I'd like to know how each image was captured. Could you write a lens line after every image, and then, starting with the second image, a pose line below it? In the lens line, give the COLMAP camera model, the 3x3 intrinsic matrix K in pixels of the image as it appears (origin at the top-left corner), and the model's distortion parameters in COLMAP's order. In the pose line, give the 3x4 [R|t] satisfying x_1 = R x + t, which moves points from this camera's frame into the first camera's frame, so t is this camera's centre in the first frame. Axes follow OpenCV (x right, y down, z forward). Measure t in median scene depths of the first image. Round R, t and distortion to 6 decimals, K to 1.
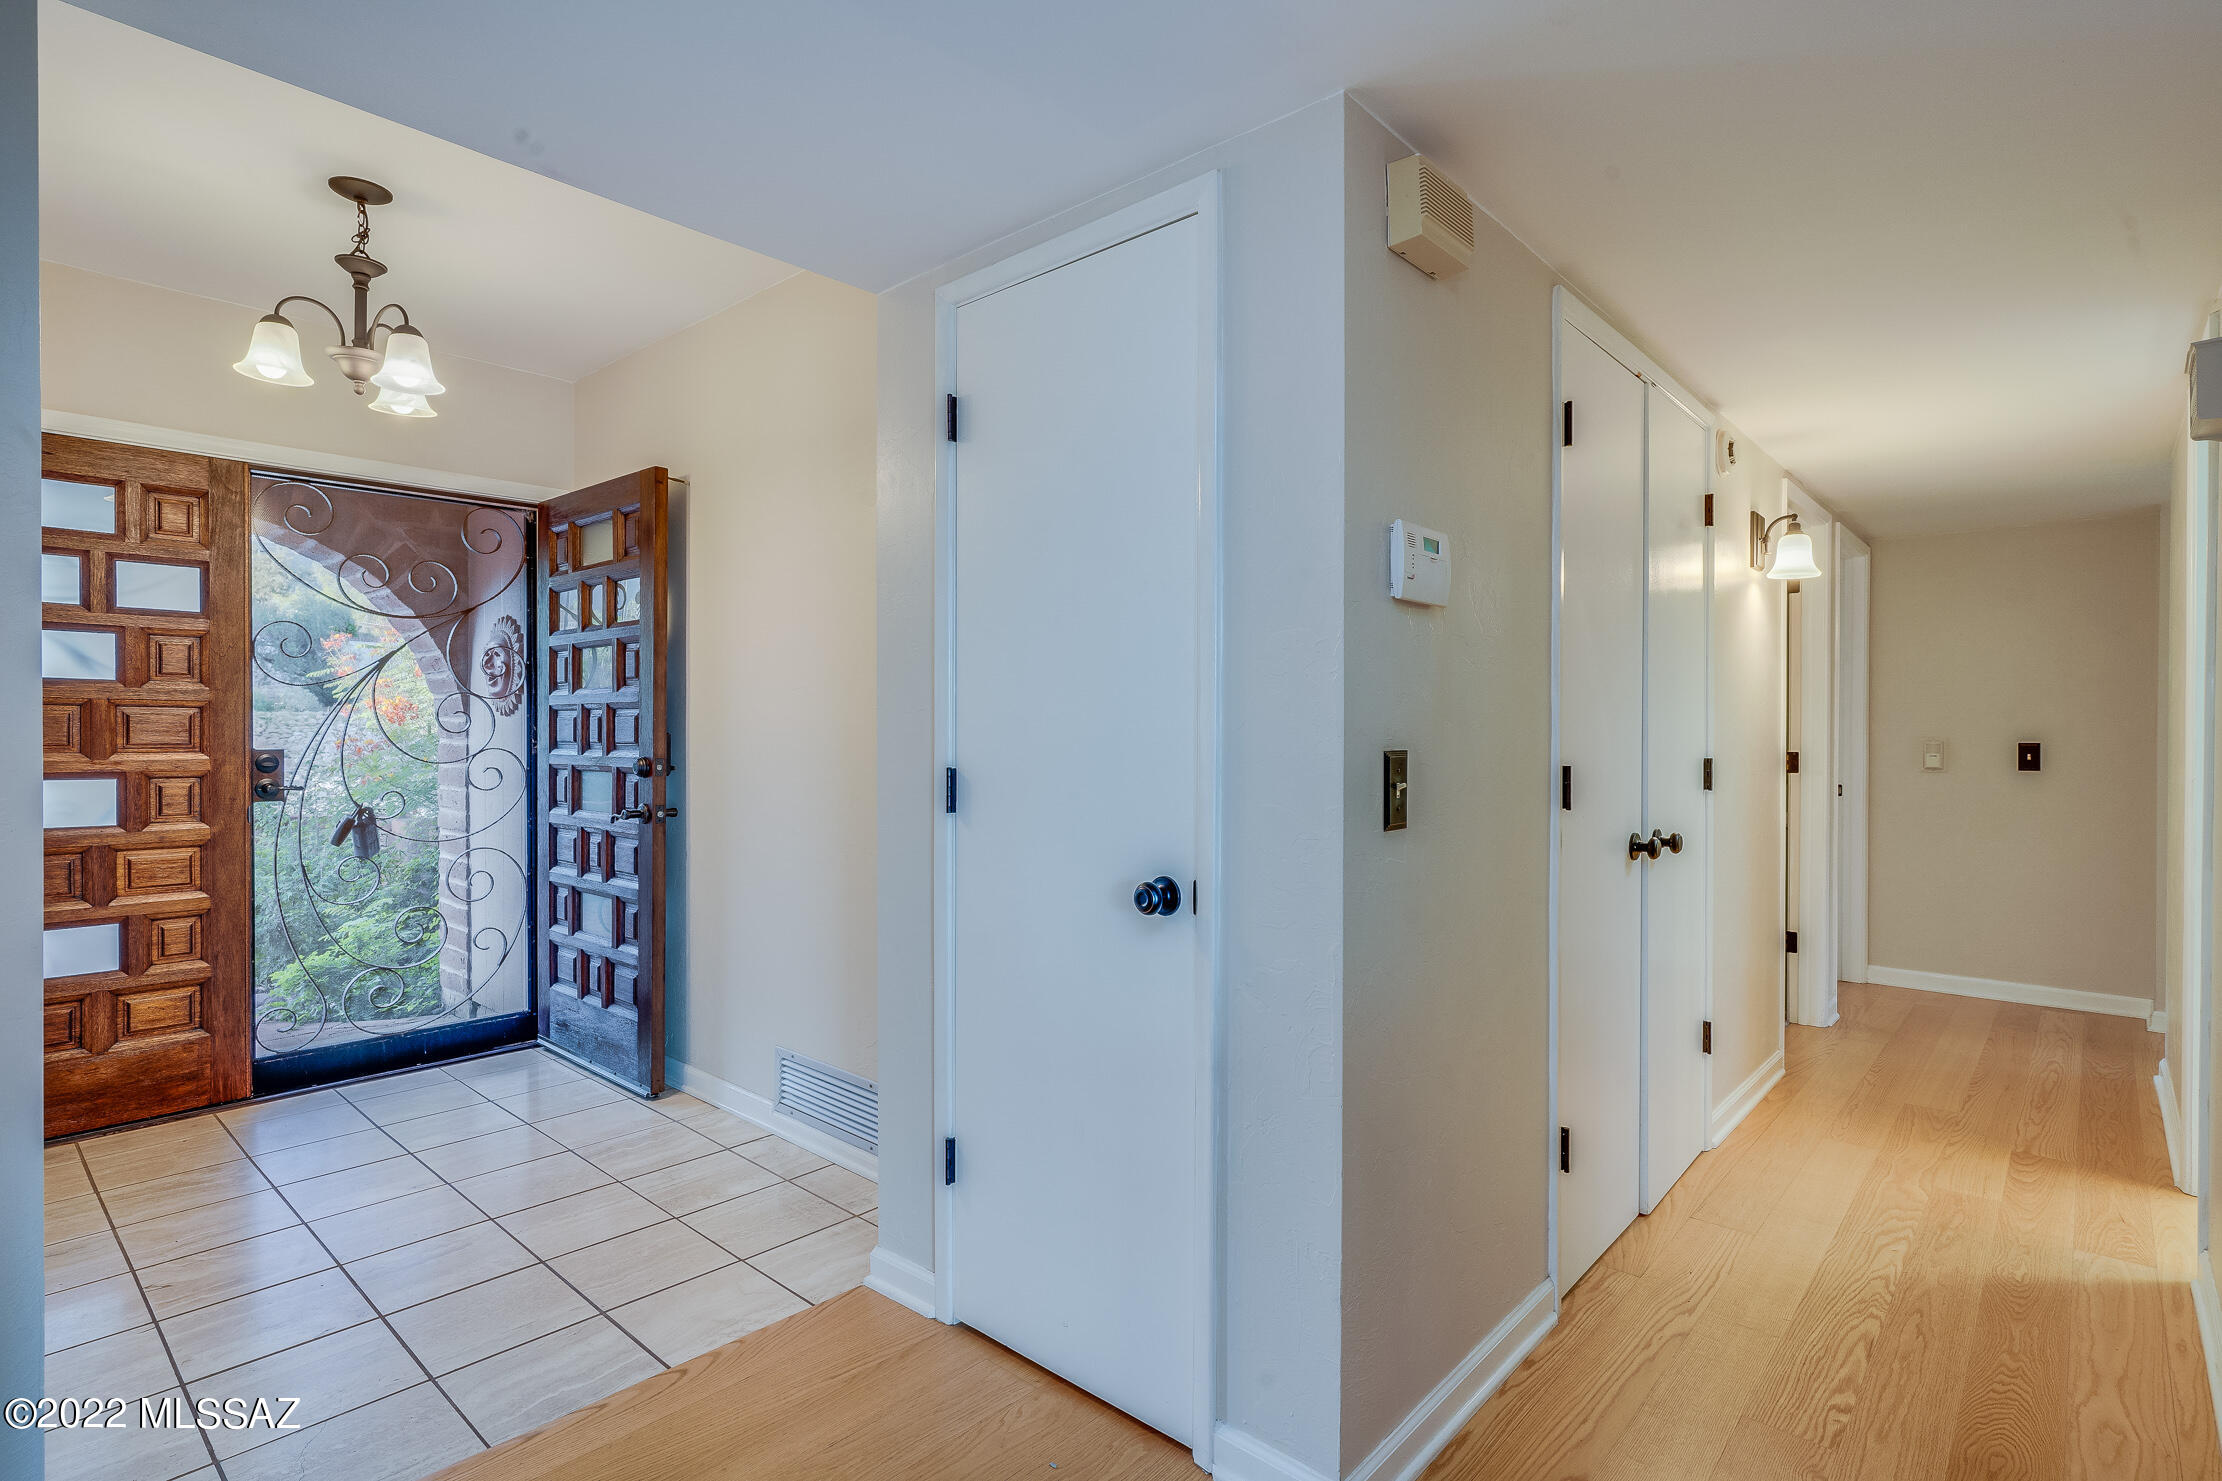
lens RADIAL K [[1063.4, 0, 1107.8], [0, 1063.4, 736.4], [0, 0, 1]] dist [-0.000892, 0.000296]
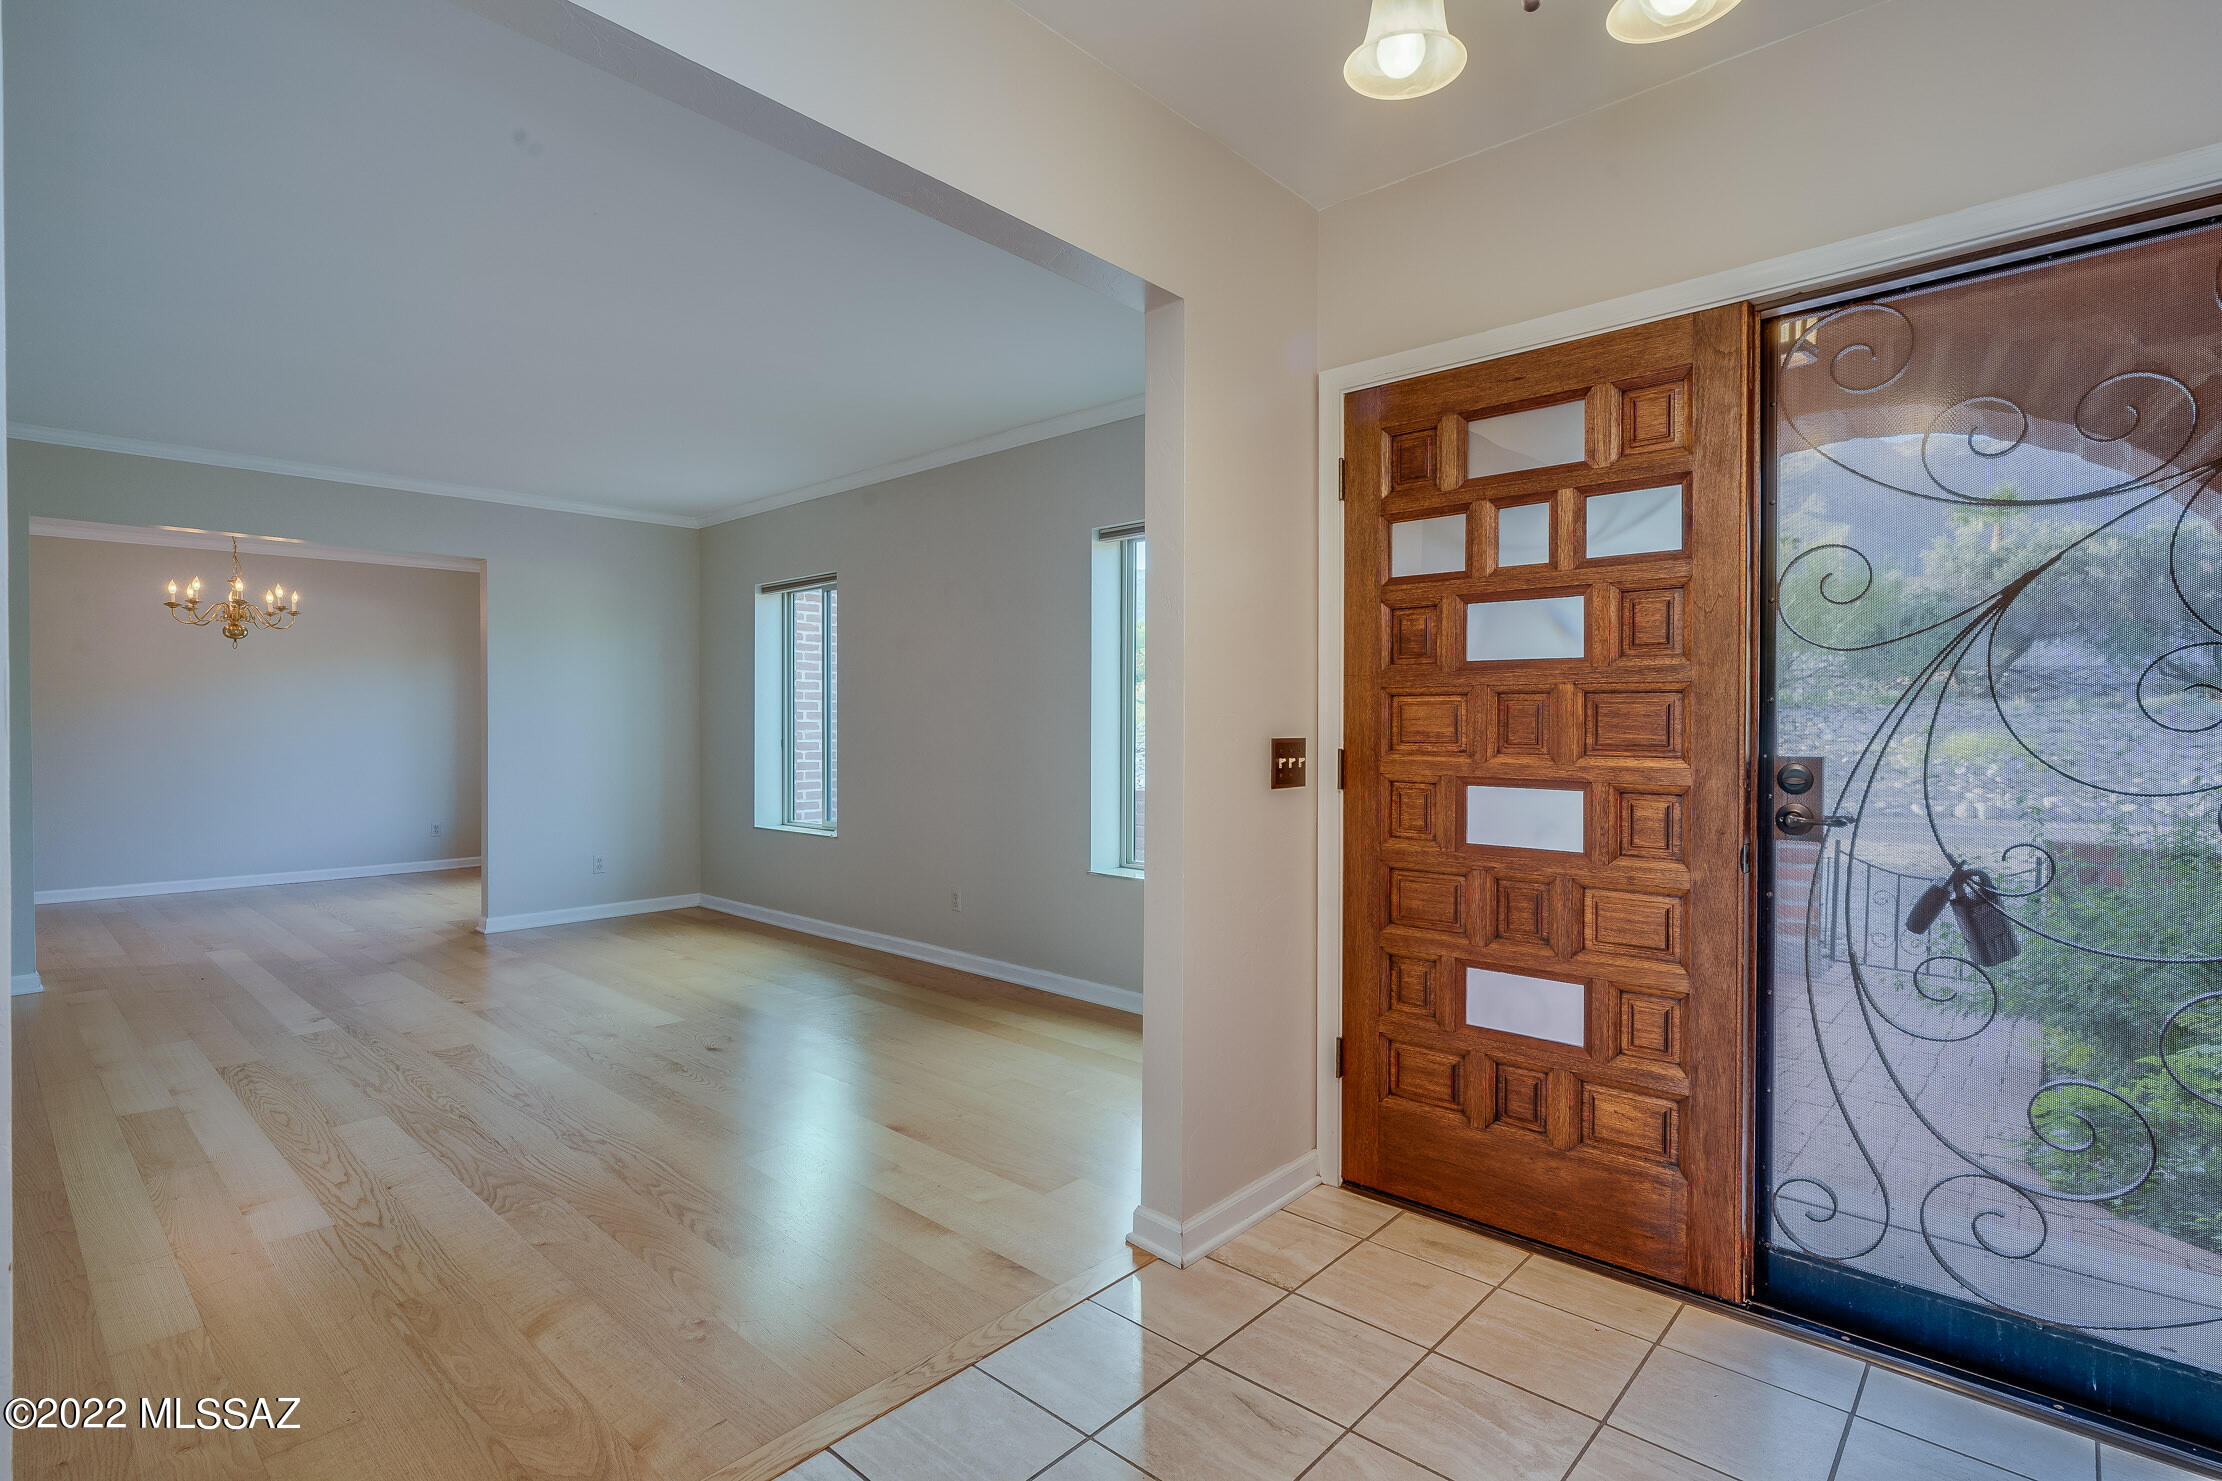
lens RADIAL K [[1063.4, 0, 1107.0], [0, 1063.4, 735.1], [0, 0, 1]] dist [-0.000892, 0.000296]
pose [[-0.016196, 0.007192, -0.999843, -0.176139], [-0.007053, 0.999948, 0.007307, -0.002124], [0.999844, 0.007170, -0.016145, 0.651716]]
